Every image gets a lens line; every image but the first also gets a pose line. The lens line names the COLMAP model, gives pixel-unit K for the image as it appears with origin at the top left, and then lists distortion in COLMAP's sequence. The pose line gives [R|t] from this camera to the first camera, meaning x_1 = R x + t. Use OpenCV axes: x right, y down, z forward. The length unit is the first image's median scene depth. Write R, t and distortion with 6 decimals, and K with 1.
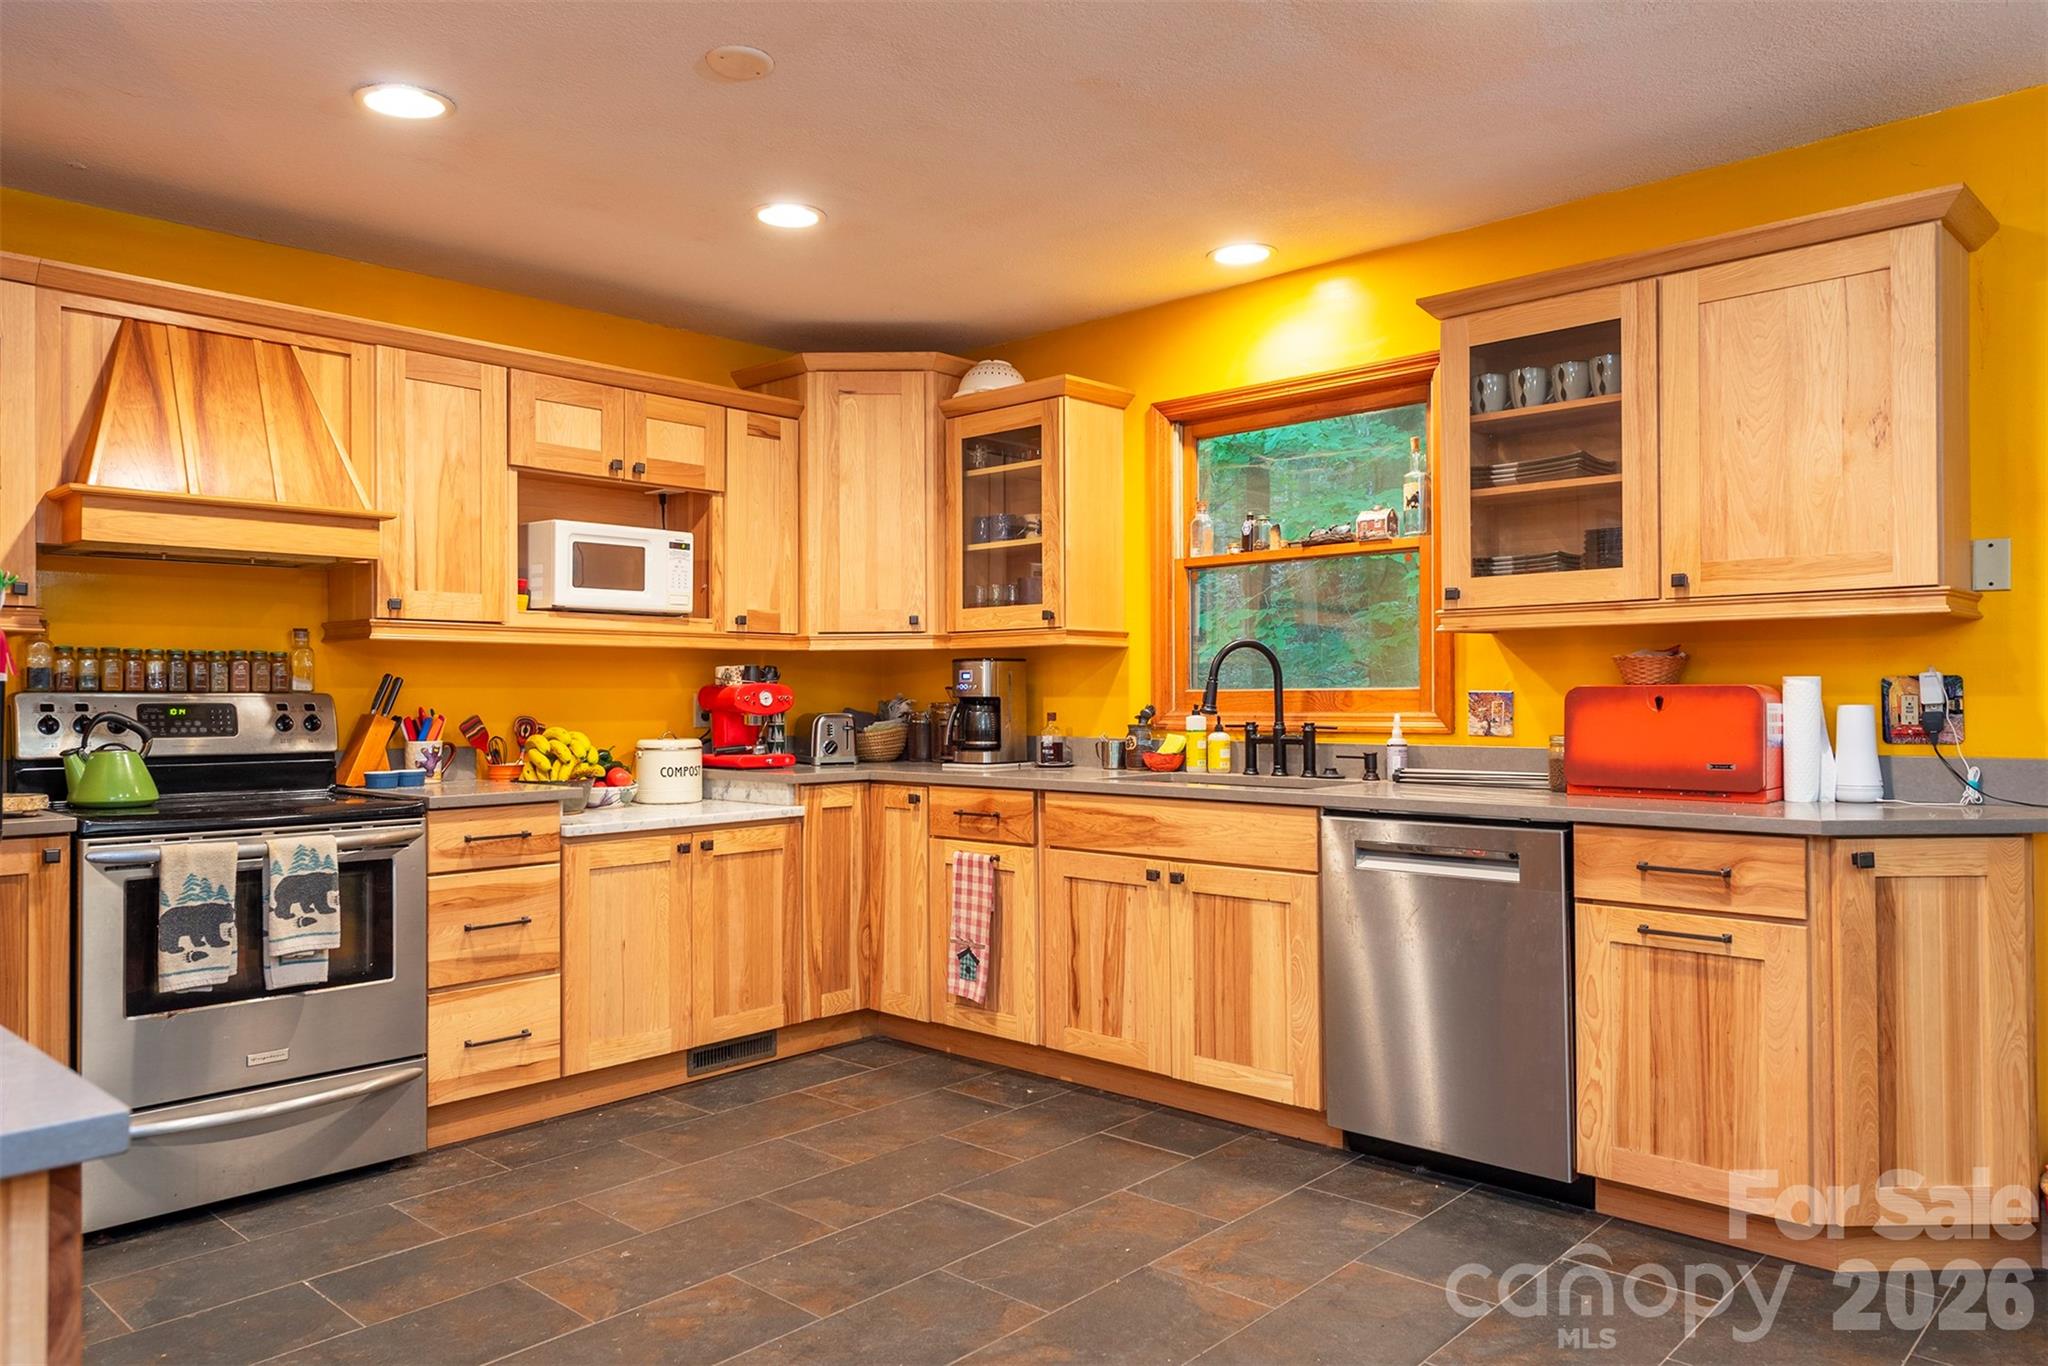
lens RADIAL K [[1412.3, 0, 1005.7], [0, 1412.3, 681.4], [0, 0, 1]] dist [0.039908, -0.018211]
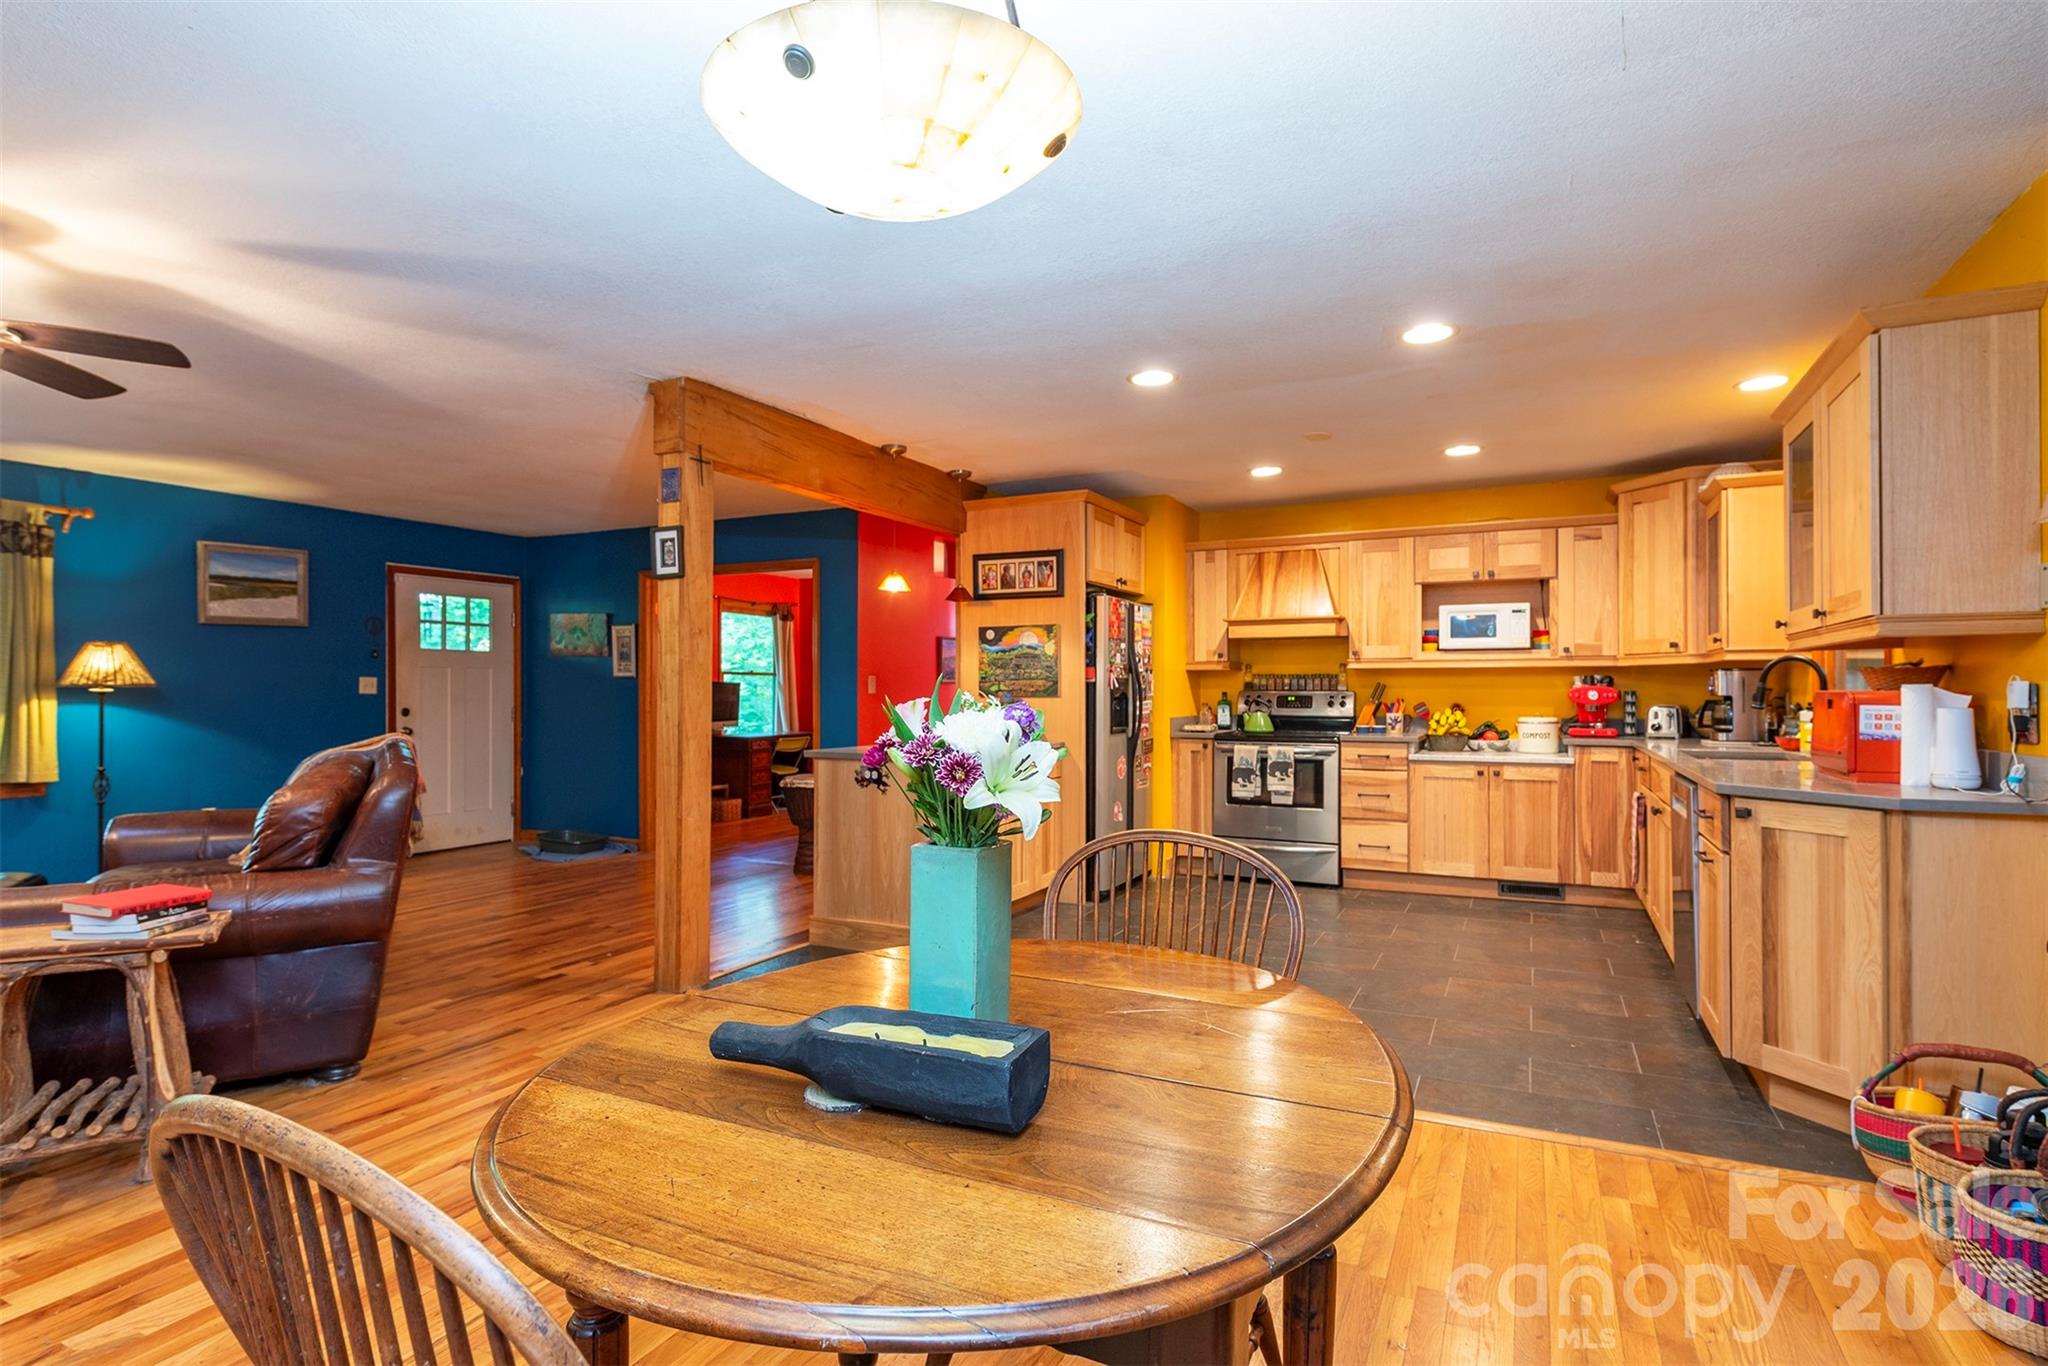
lens RADIAL K [[985.1, 0, 1020.3], [0, 985.1, 687.9], [0, 0, 1]] dist [0.006736, -0.004663]
pose [[0.304265, 0.001169, -0.952587, 0.895149], [0.007861, 0.999962, 0.003738, -0.007565], [0.952555, -0.008626, 0.304244, -0.000640]]
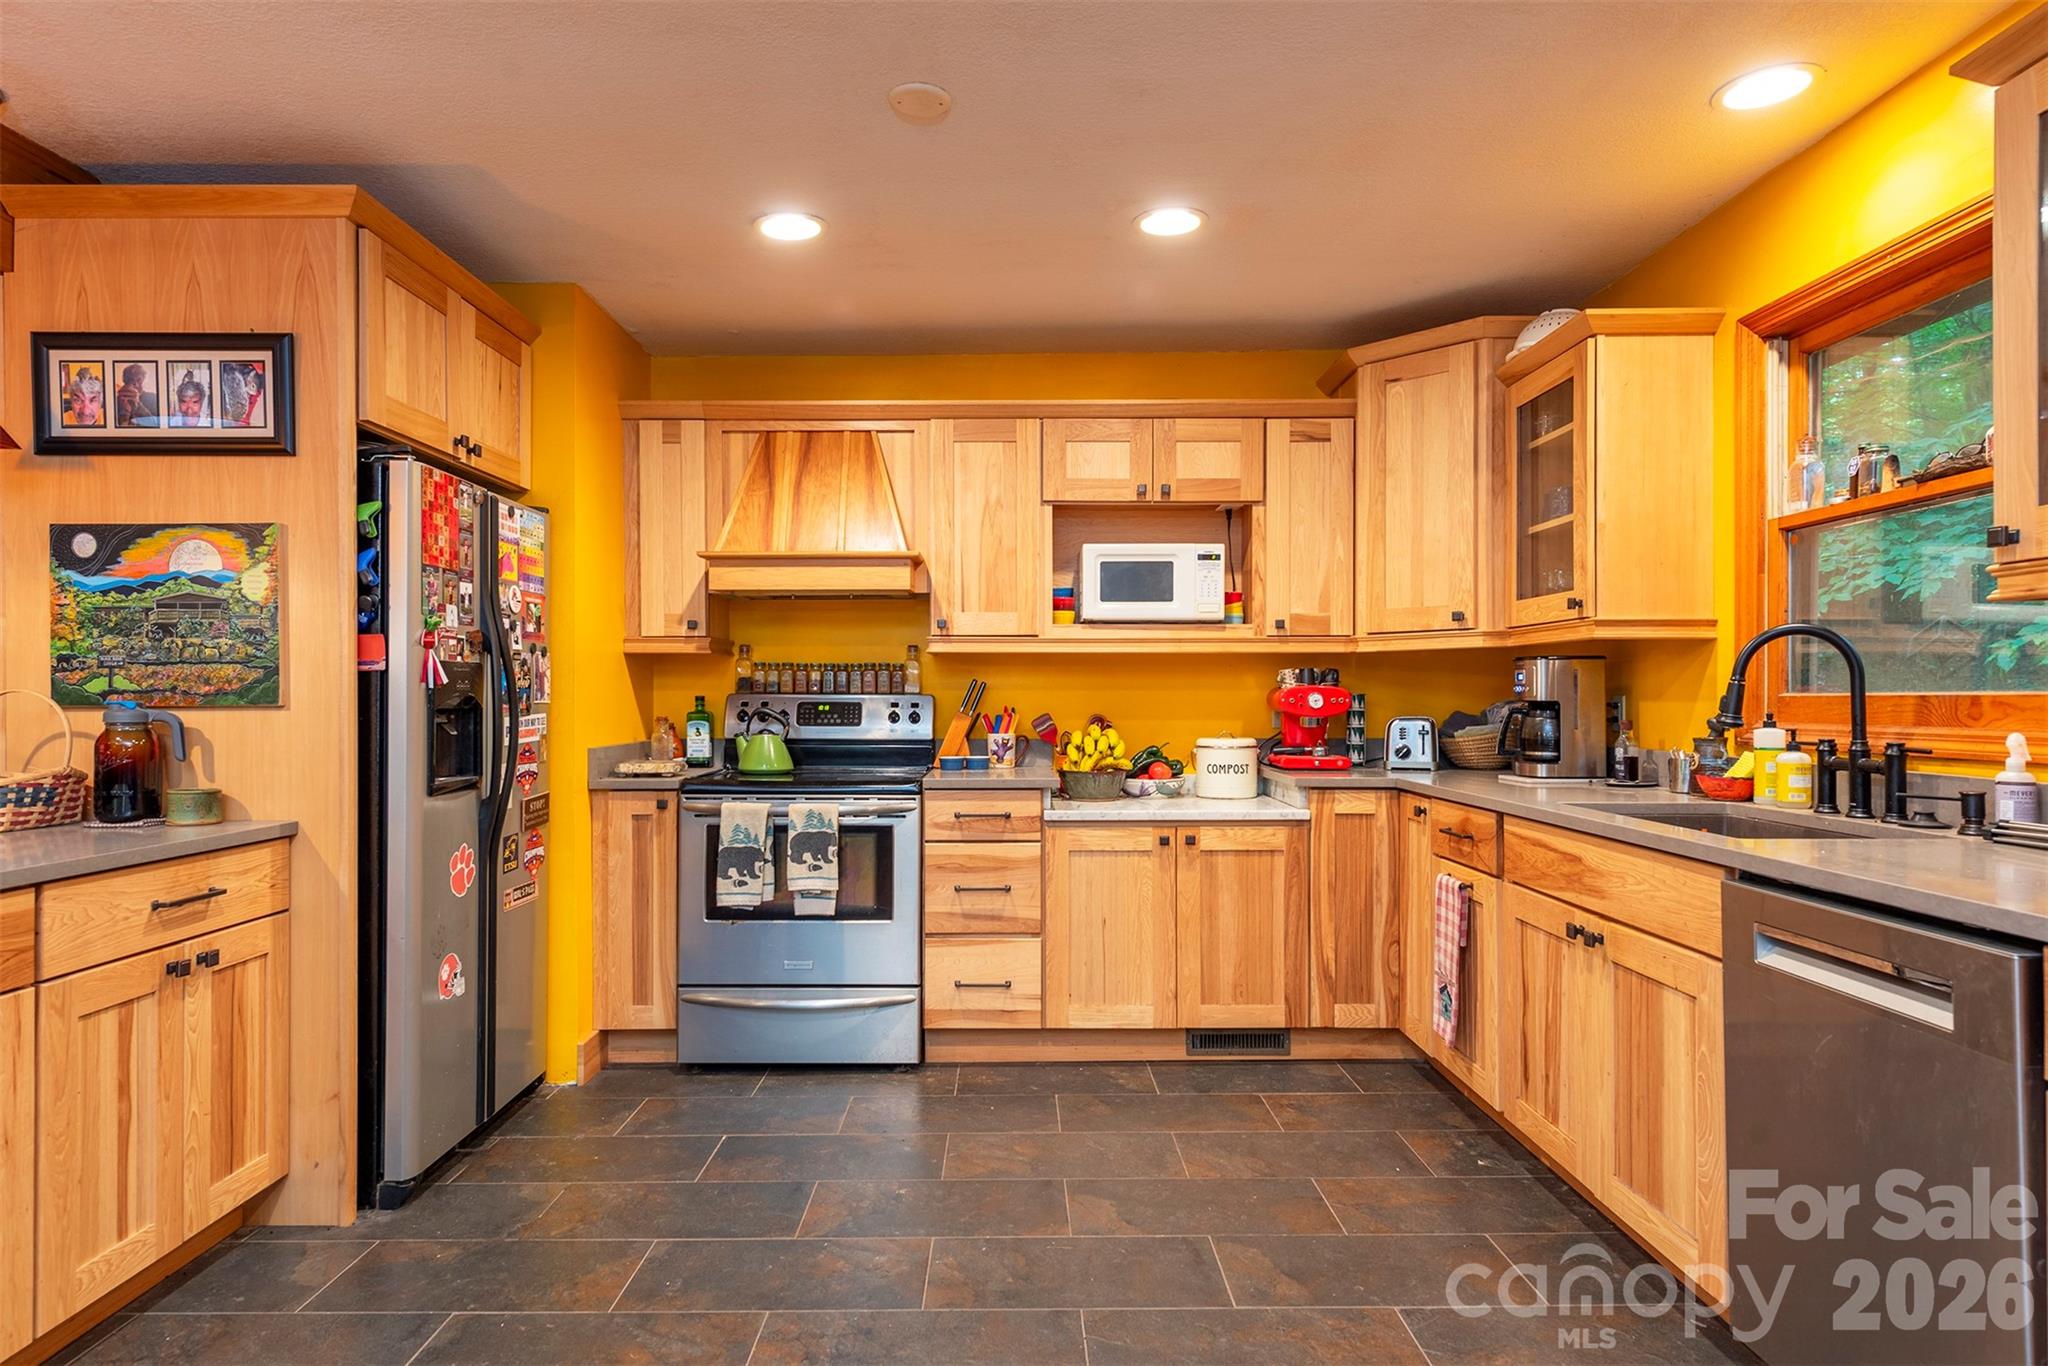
lens RADIAL K [[1192.1, 0, 984.4], [0, 1192.1, 694.4], [0, 0, 1]] dist [0.024751, -0.016696]
pose [[0.683325, 0.003030, -0.730108, 0.352396], [0.004449, 0.999956, 0.008313, -0.000648], [0.730101, -0.008929, 0.683281, 0.299112]]
